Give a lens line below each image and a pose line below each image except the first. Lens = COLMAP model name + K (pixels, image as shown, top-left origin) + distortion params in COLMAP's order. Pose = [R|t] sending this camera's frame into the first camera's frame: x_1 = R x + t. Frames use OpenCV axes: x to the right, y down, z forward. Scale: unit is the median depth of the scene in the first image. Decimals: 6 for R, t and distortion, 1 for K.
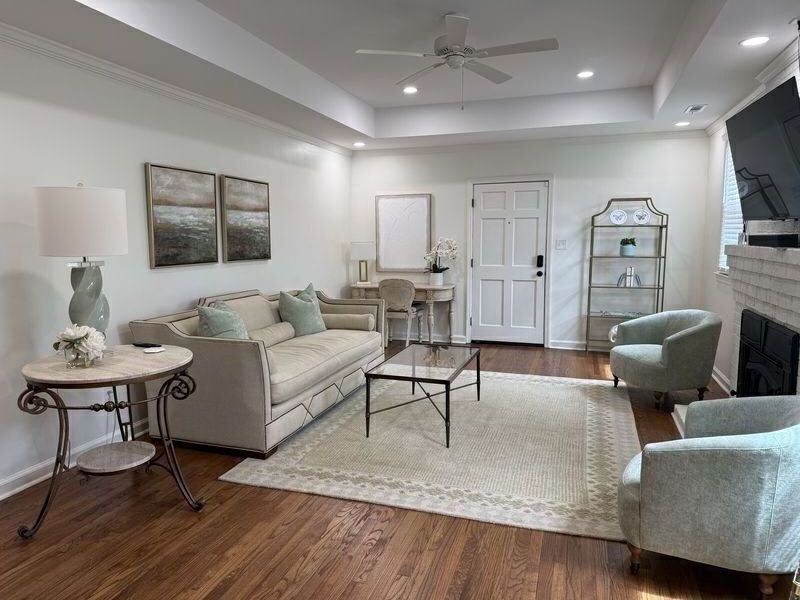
lens RADIAL K [[561.6, 0, 401.8], [0, 561.6, 303.9], [0, 0, 1]] dist [0.057368, -0.059364]
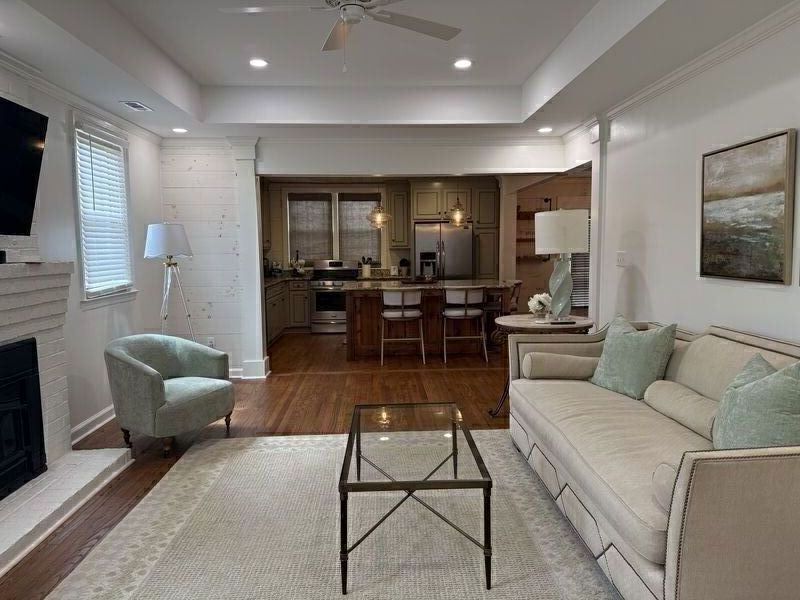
lens RADIAL K [[561.6, 0, 400.2], [0, 561.6, 307.7], [0, 0, 1]] dist [0.057368, -0.059364]
pose [[-0.940258, 0.055998, -0.335826, 0.264689], [-0.022804, 0.973808, 0.226227, -0.189026], [0.339698, 0.220370, -0.914353, 1.542812]]
